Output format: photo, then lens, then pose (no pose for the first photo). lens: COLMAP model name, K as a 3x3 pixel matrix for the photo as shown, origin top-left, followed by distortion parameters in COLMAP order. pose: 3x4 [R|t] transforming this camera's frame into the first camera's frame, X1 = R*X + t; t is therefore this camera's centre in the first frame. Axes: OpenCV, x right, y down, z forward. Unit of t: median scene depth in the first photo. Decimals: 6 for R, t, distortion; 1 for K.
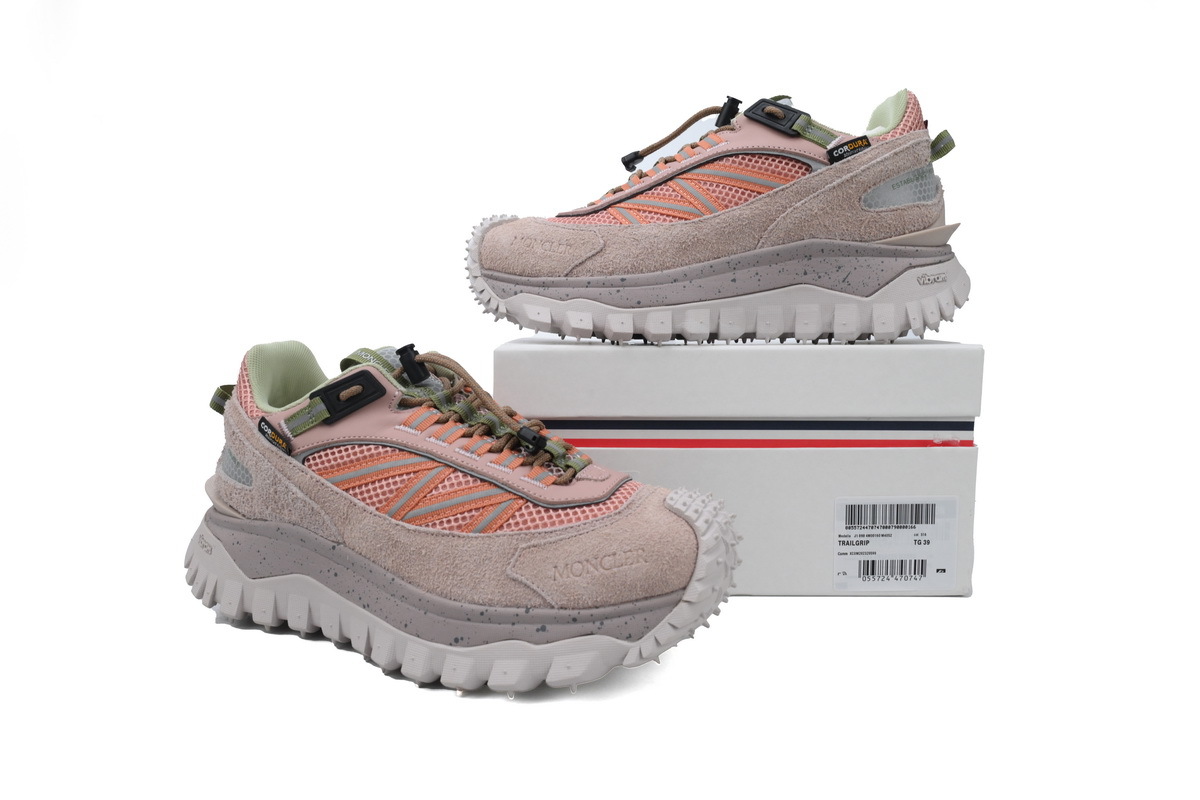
lens RADIAL K [[782.7, 0, 600.0], [0, 782.7, 400.0], [0, 0, 1]] dist [-0.001031, 0.000717]
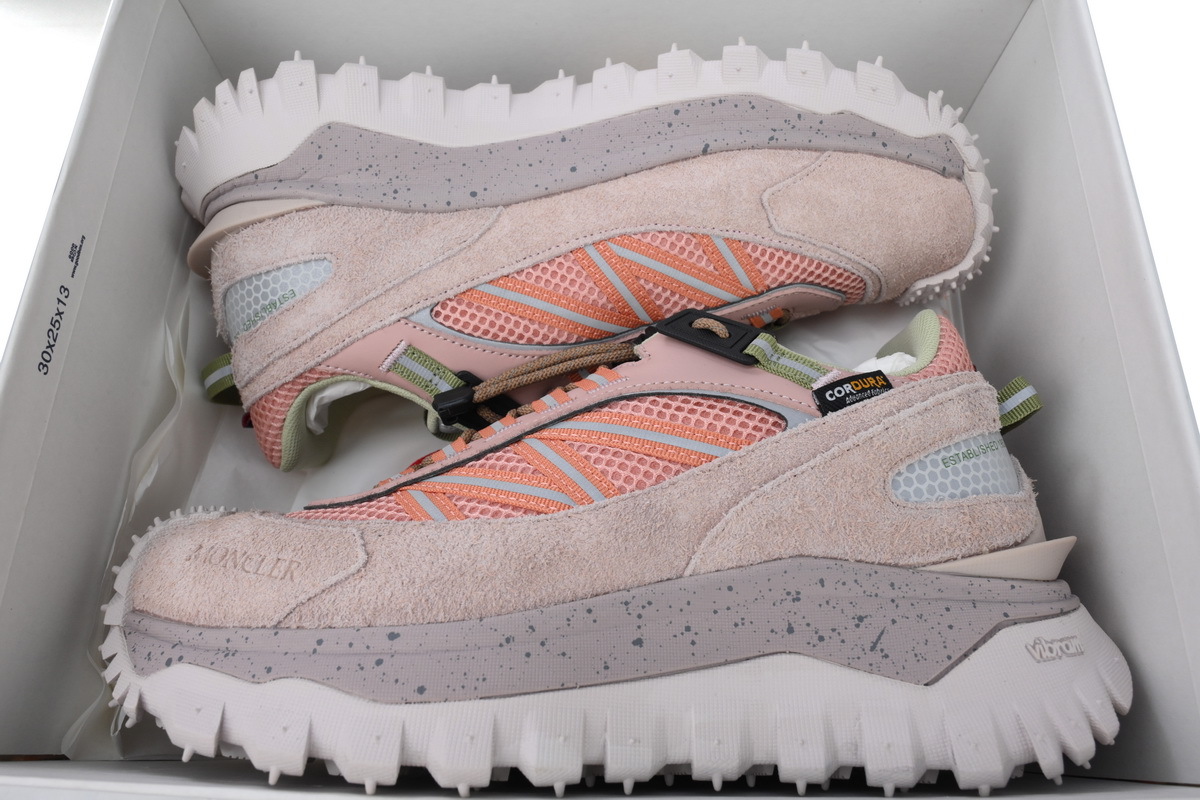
lens RADIAL K [[848.2, 0, 594.6], [0, 848.2, 420.5], [0, 0, 1]] dist [0.012856, 0.003854]
pose [[0.998505, 0.031127, 0.044921, 0.118543], [-0.010701, 0.917394, -0.397835, -0.073234], [-0.053593, 0.396760, 0.916357, 0.489689]]
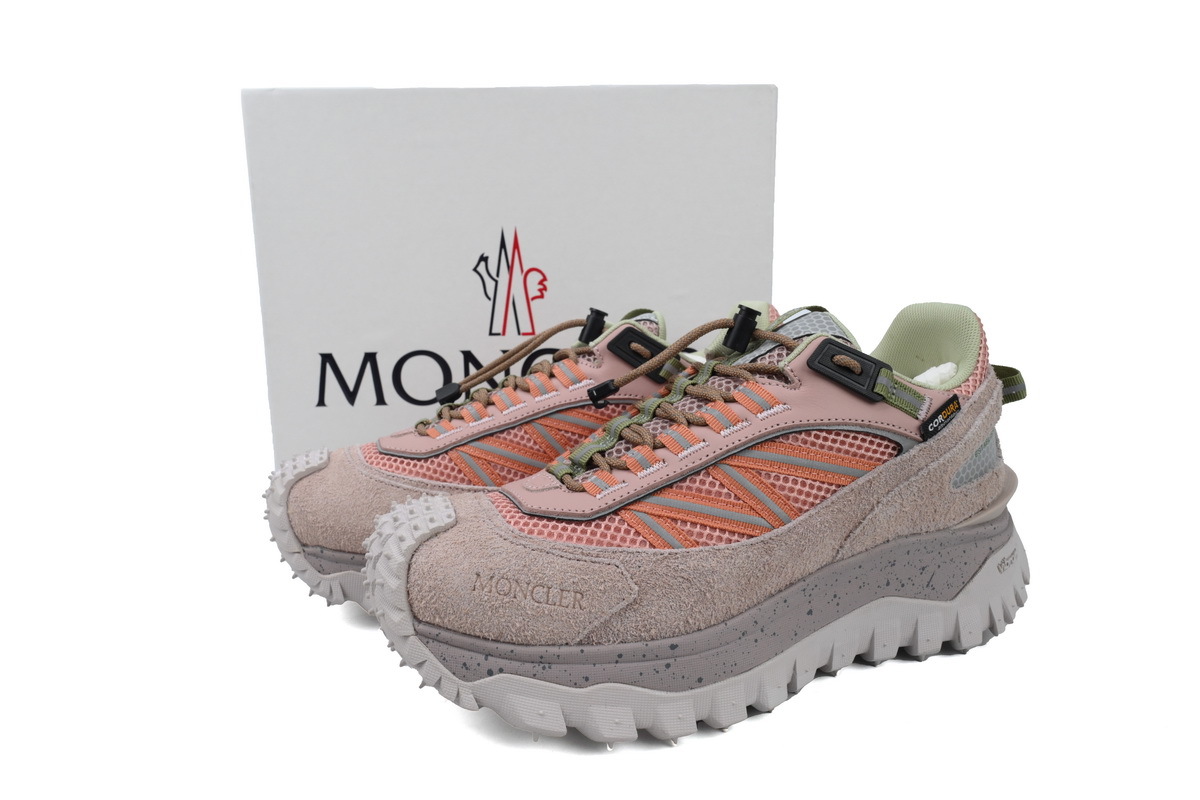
lens RADIAL K [[782.7, 0, 600.0], [0, 782.7, 400.0], [0, 0, 1]] dist [-0.001031, 0.000717]
pose [[0.920607, -0.074096, 0.383395, -0.254349], [0.040509, 0.994657, 0.094958, -0.413863], [-0.388383, -0.071888, 0.918690, 0.443354]]
